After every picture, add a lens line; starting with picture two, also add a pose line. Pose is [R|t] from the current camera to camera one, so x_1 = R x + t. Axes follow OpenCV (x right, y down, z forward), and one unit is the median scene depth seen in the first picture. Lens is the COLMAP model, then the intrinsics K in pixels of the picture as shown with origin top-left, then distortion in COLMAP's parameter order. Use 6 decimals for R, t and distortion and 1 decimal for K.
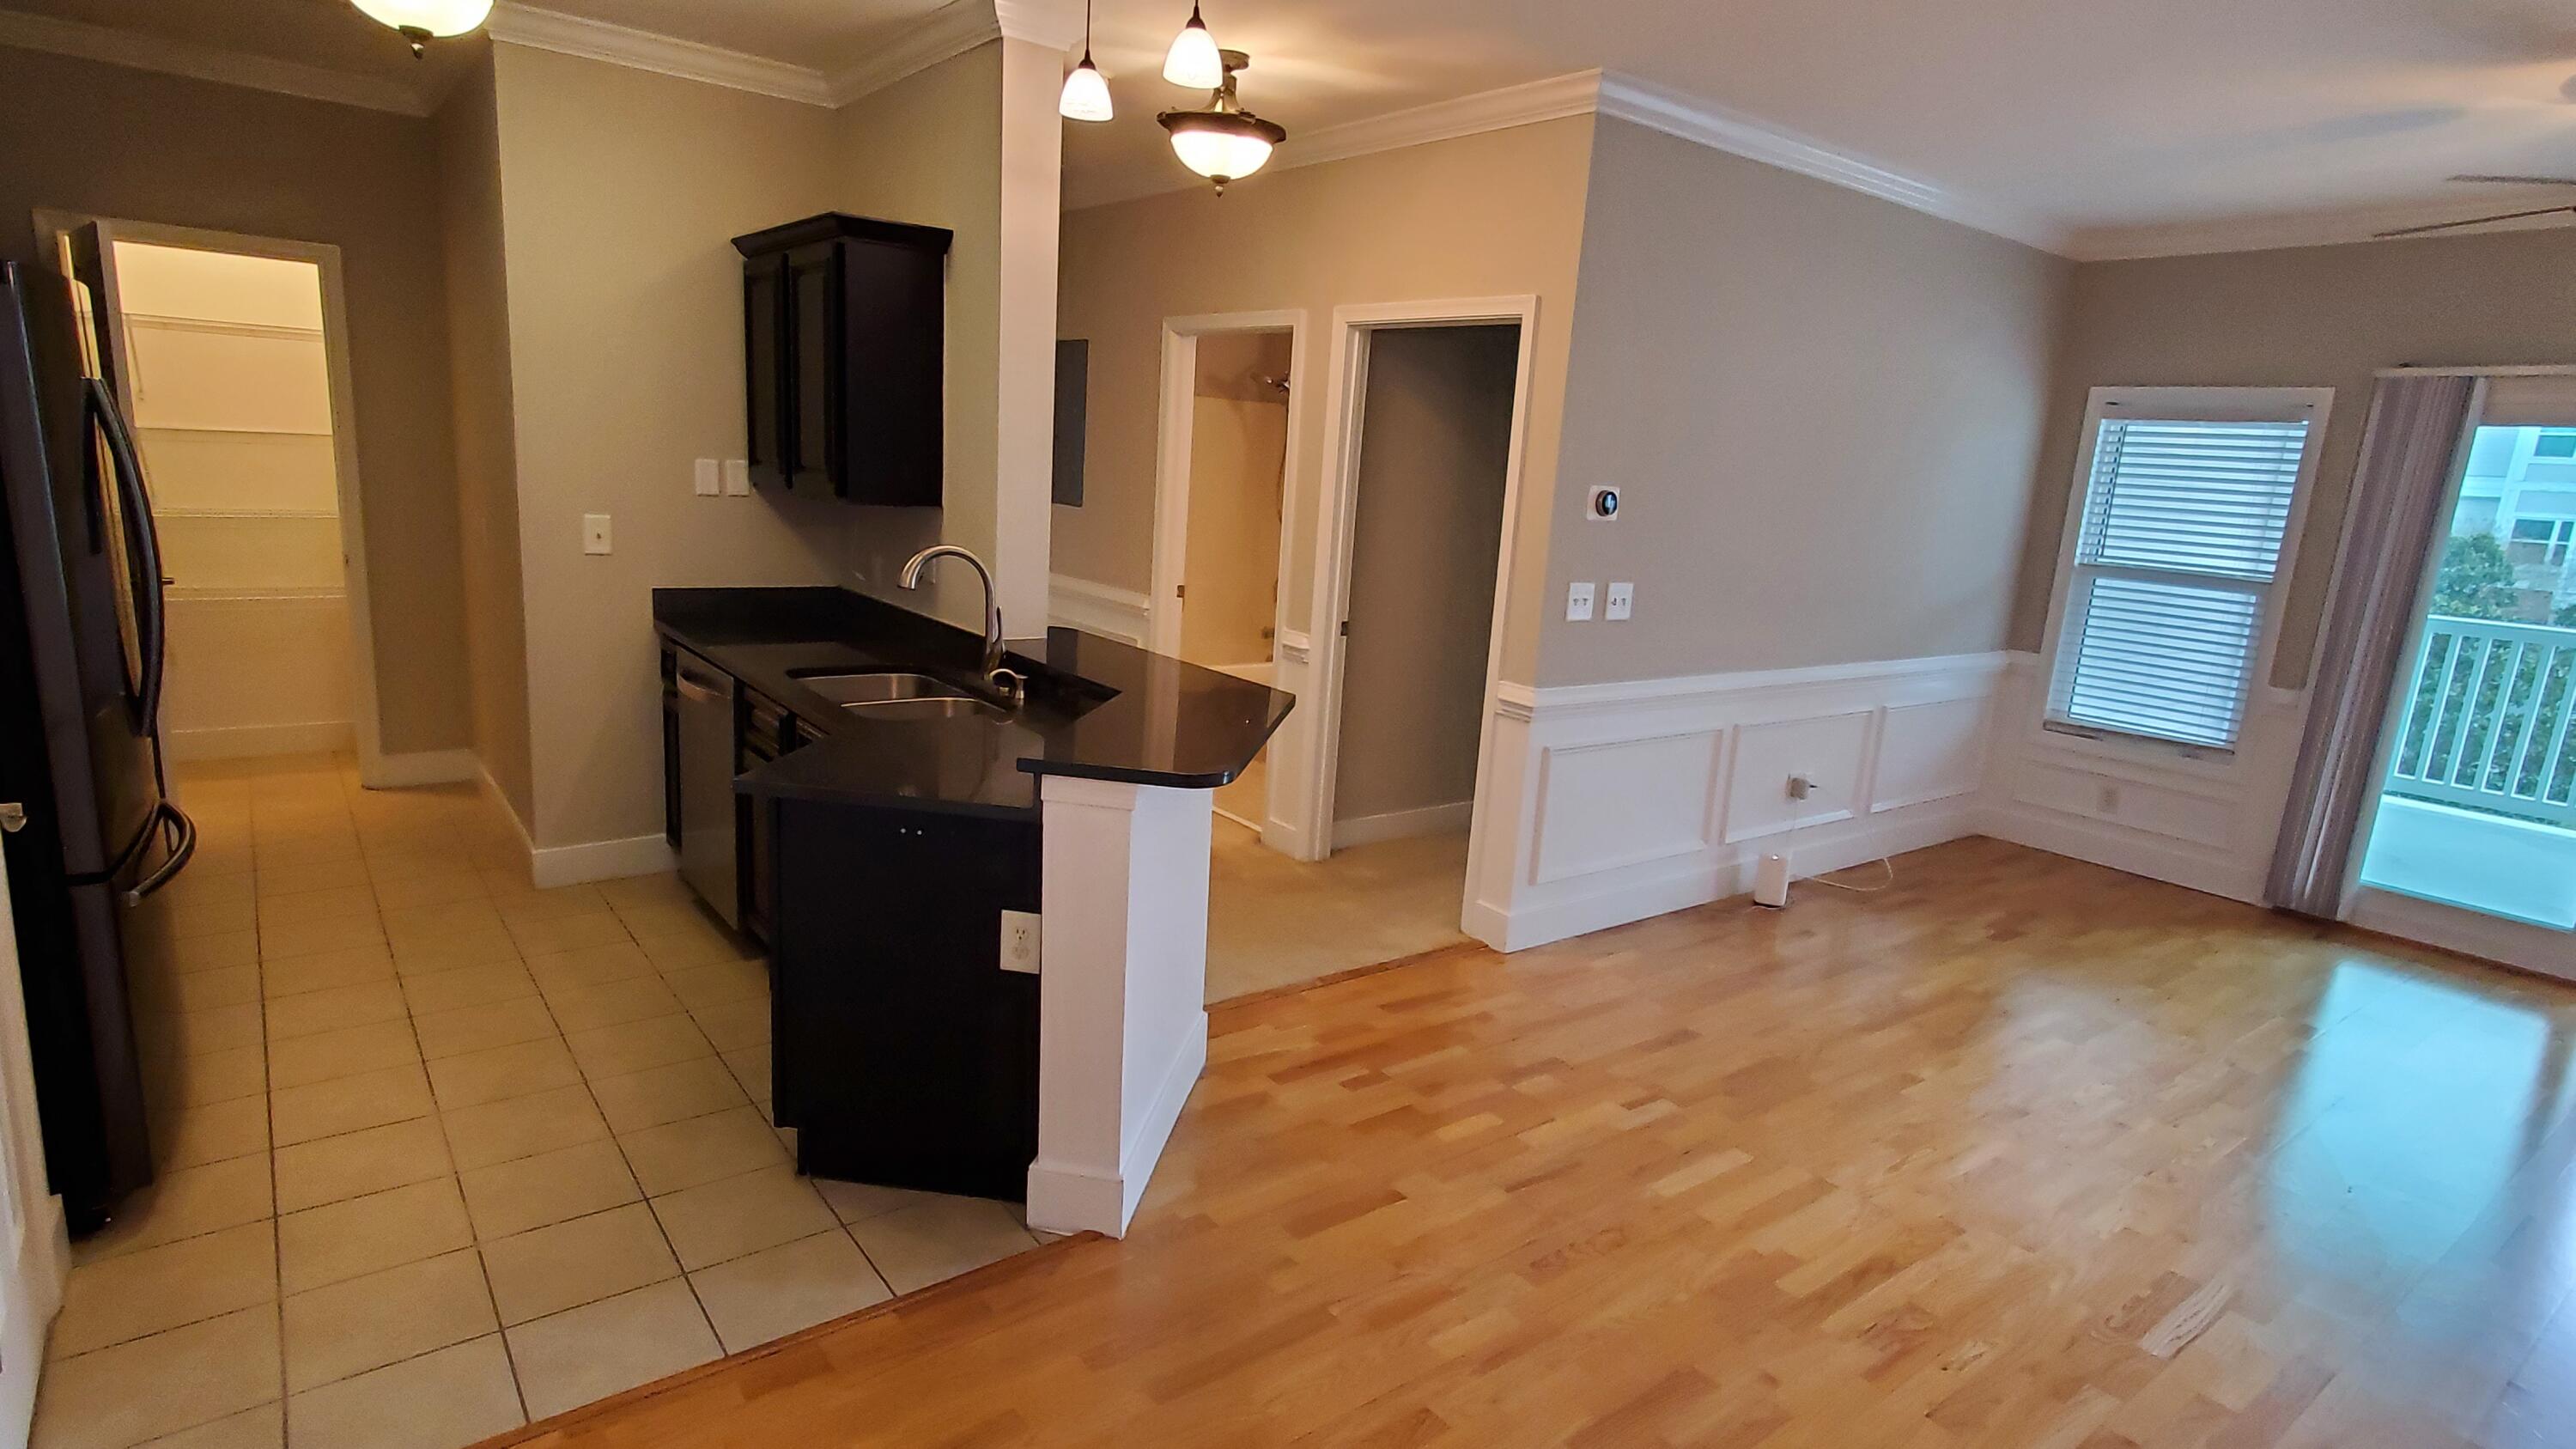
lens RADIAL K [[1337.9, 0, 1294.6], [0, 1337.9, 743.7], [0, 0, 1]] dist [0.002655, 0.002882]
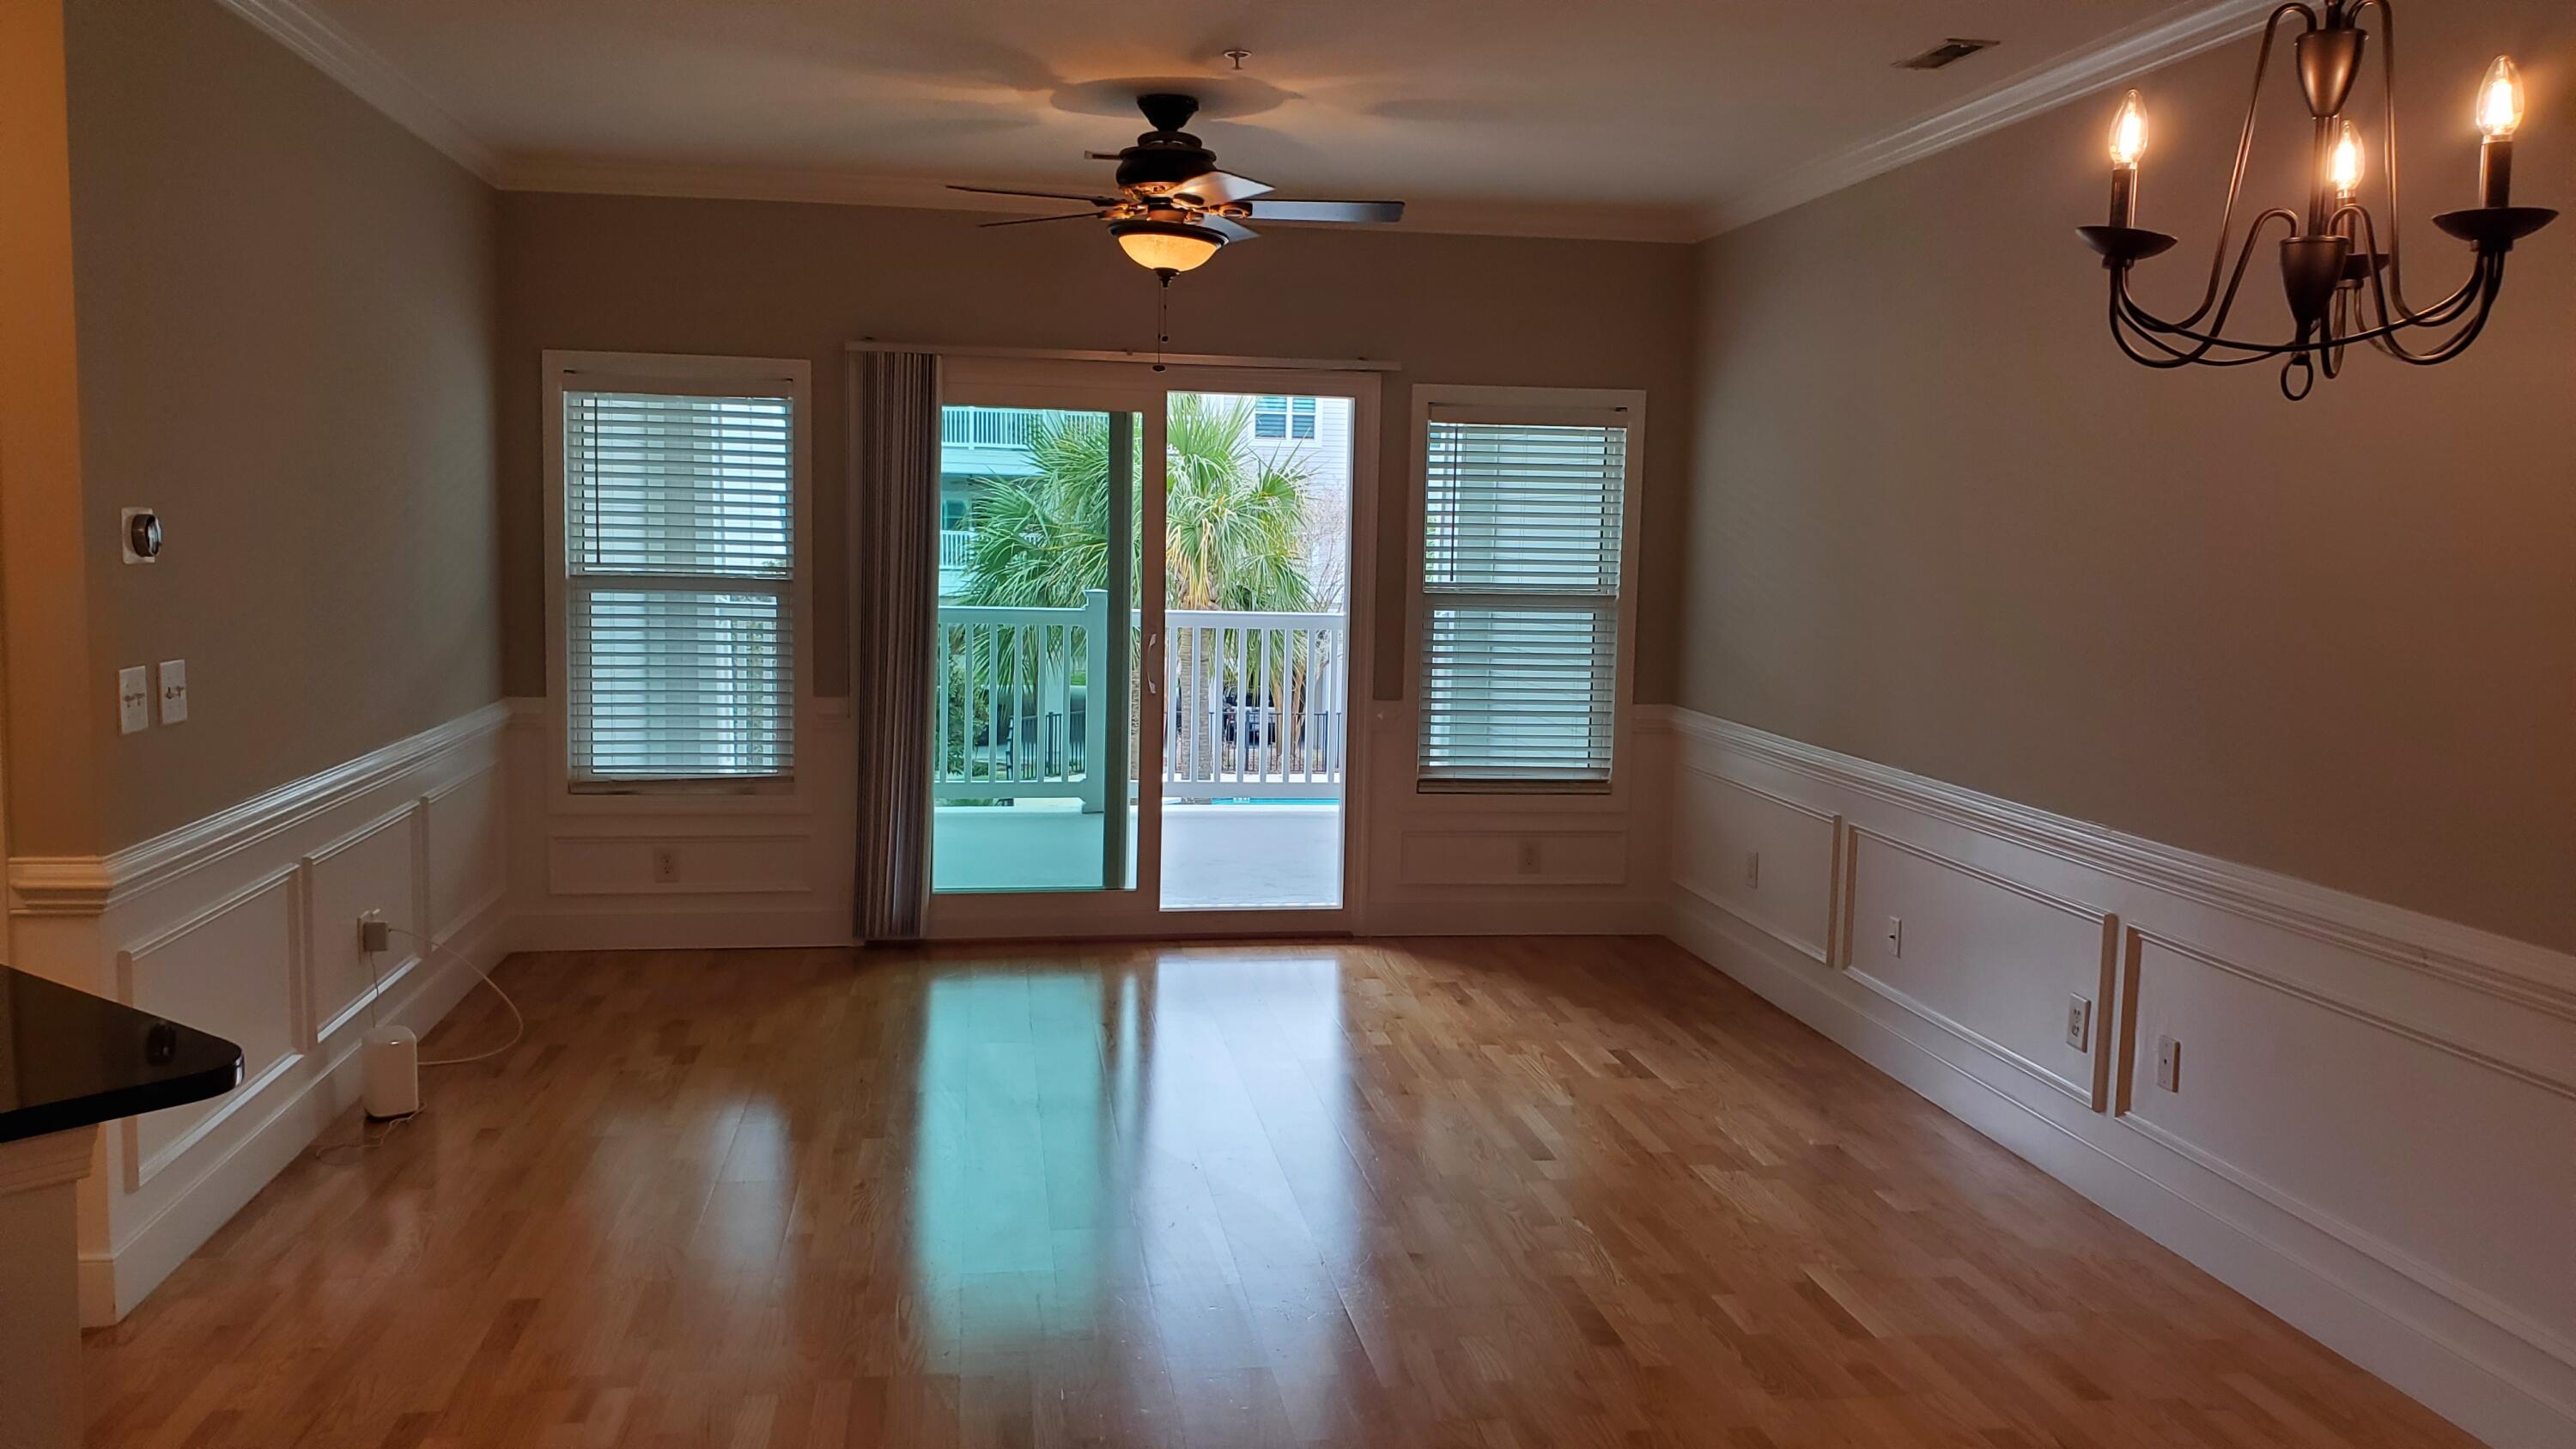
lens RADIAL K [[1993.9, 0, 1316.2], [0, 1993.9, 713.6], [0, 0, 1]] dist [0.023169, -0.001773]
pose [[0.471937, -0.138799, 0.870638, -0.272486], [0.197168, 0.979133, 0.049219, -0.034433], [-0.859302, 0.148433, 0.489456, 0.093708]]
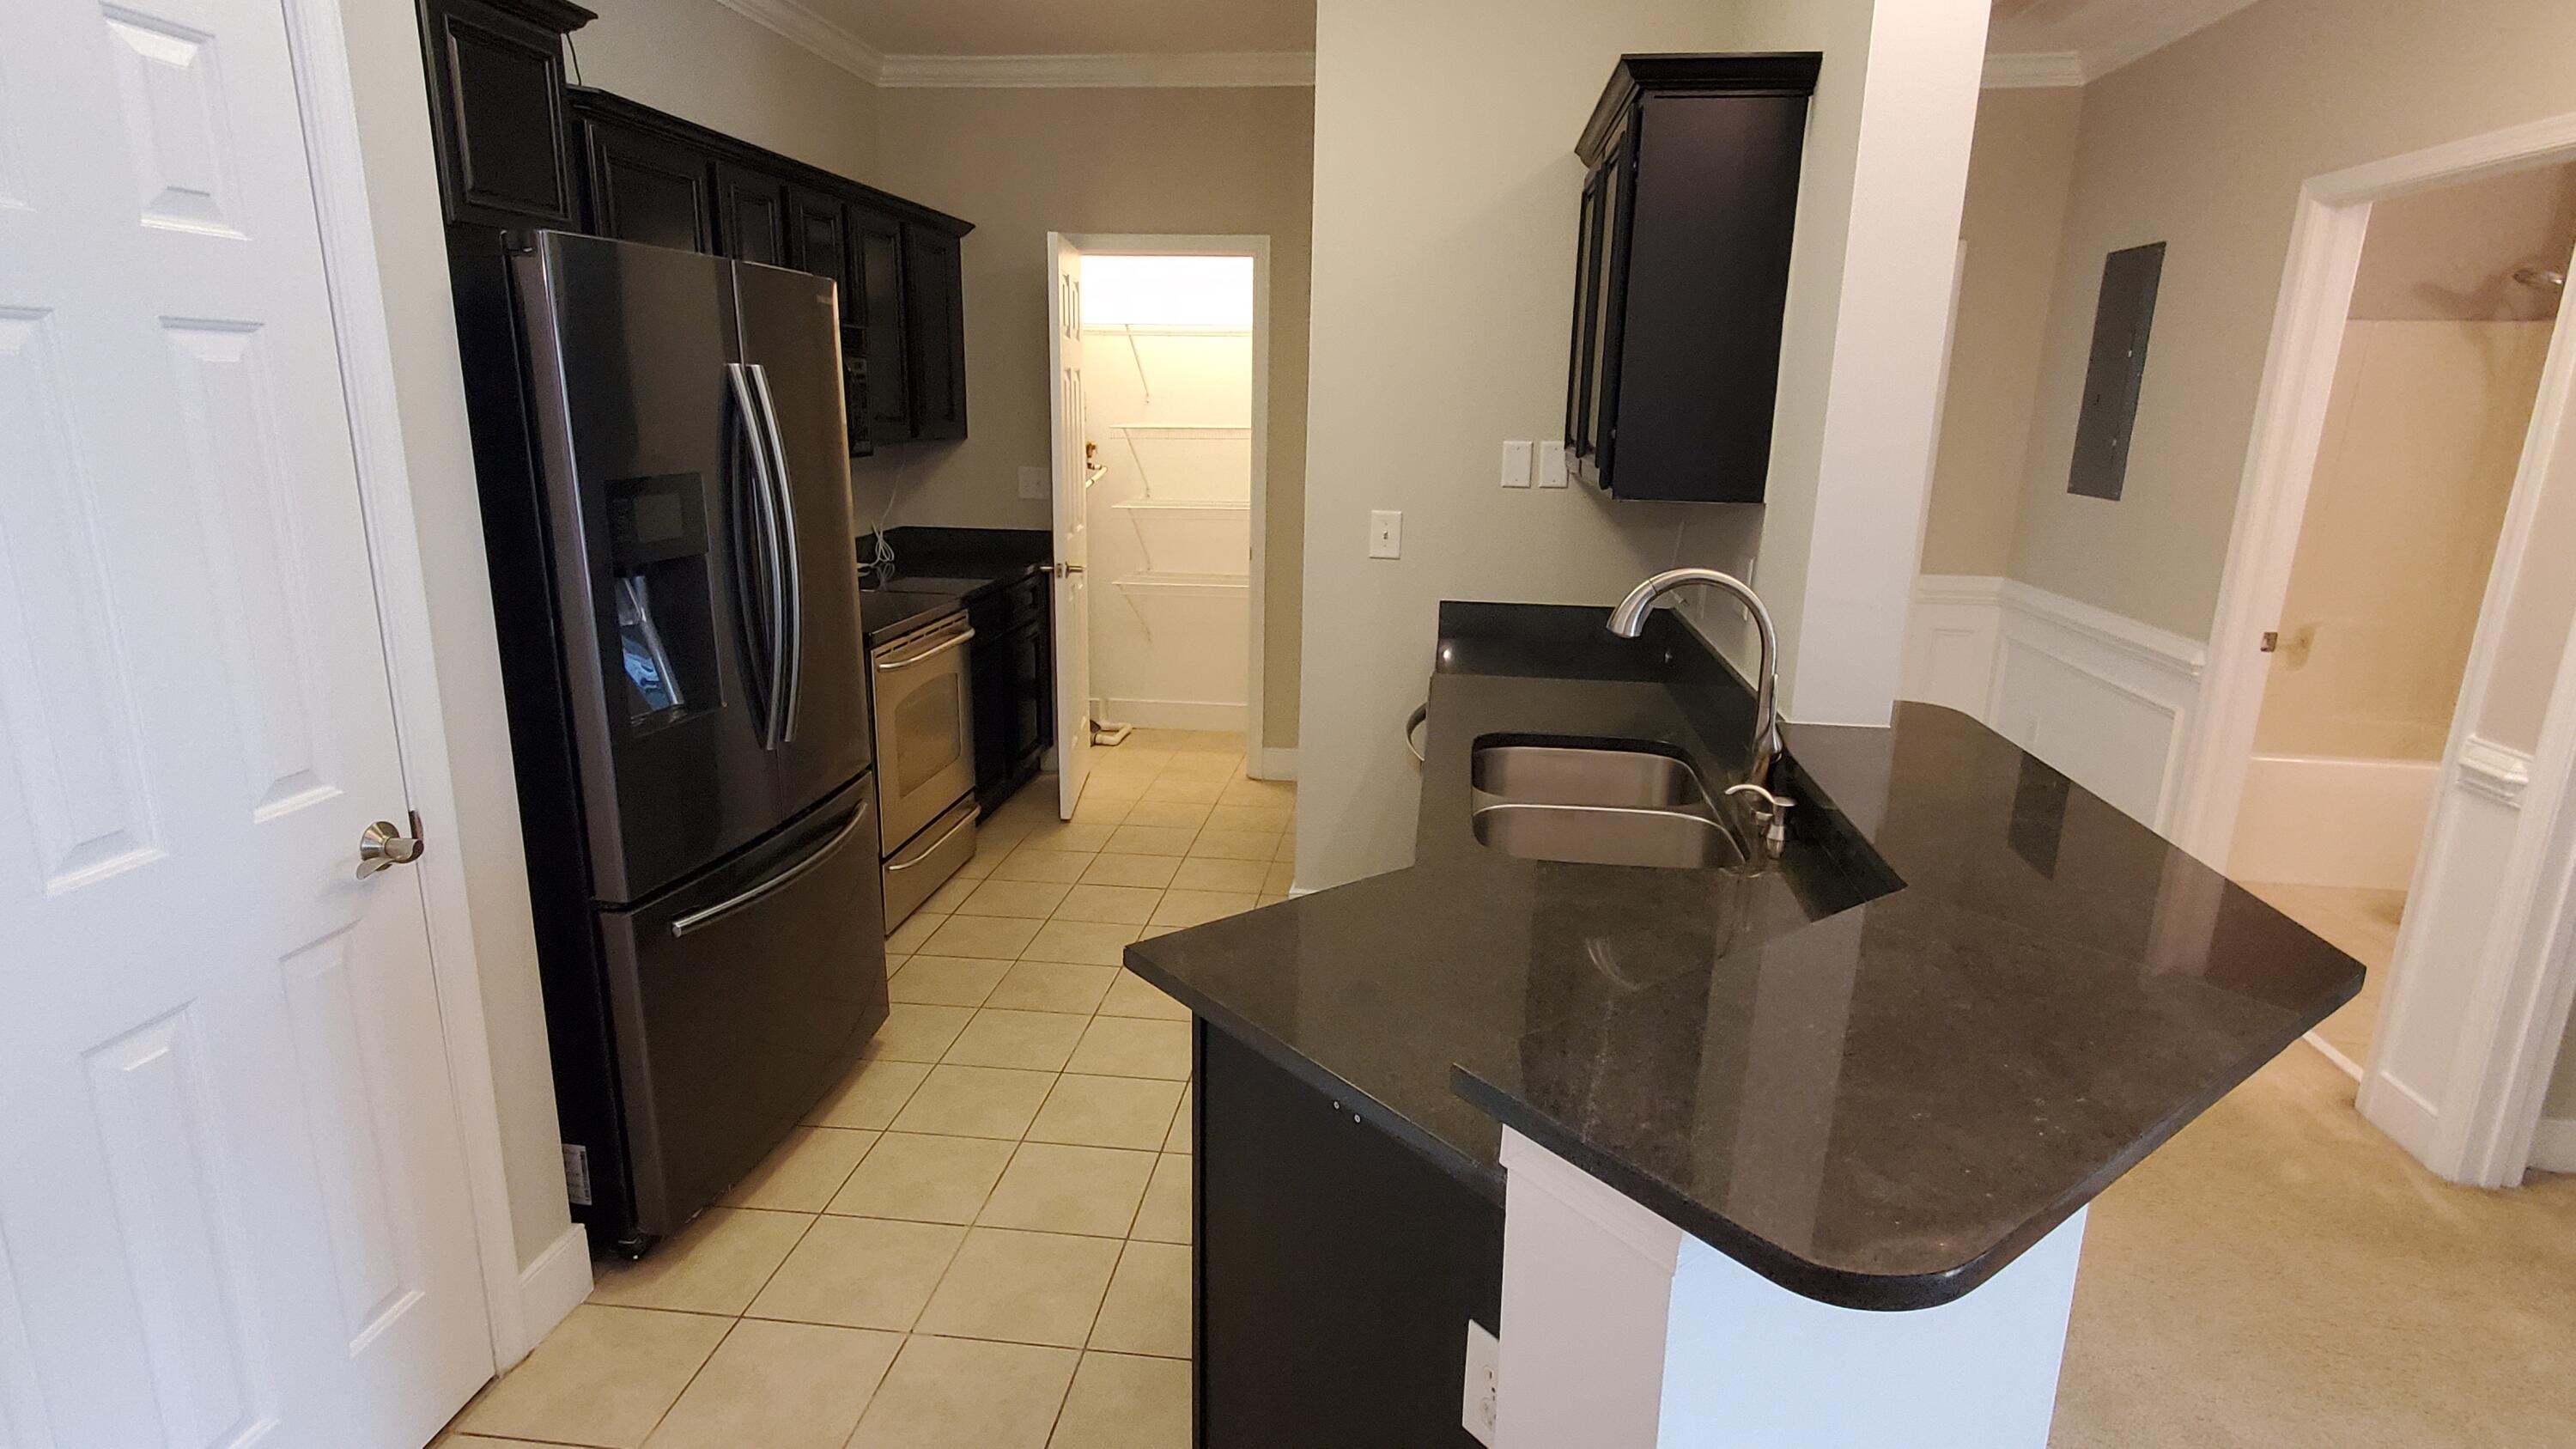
lens RADIAL K [[1337.9, 0, 1294.6], [0, 1337.9, 743.7], [0, 0, 1]] dist [0.002655, 0.002882]
pose [[0.716576, 0.126142, -0.686008, 0.023265], [-0.122845, 0.990961, 0.053897, -0.055764], [0.686606, 0.045651, 0.725595, 0.311962]]
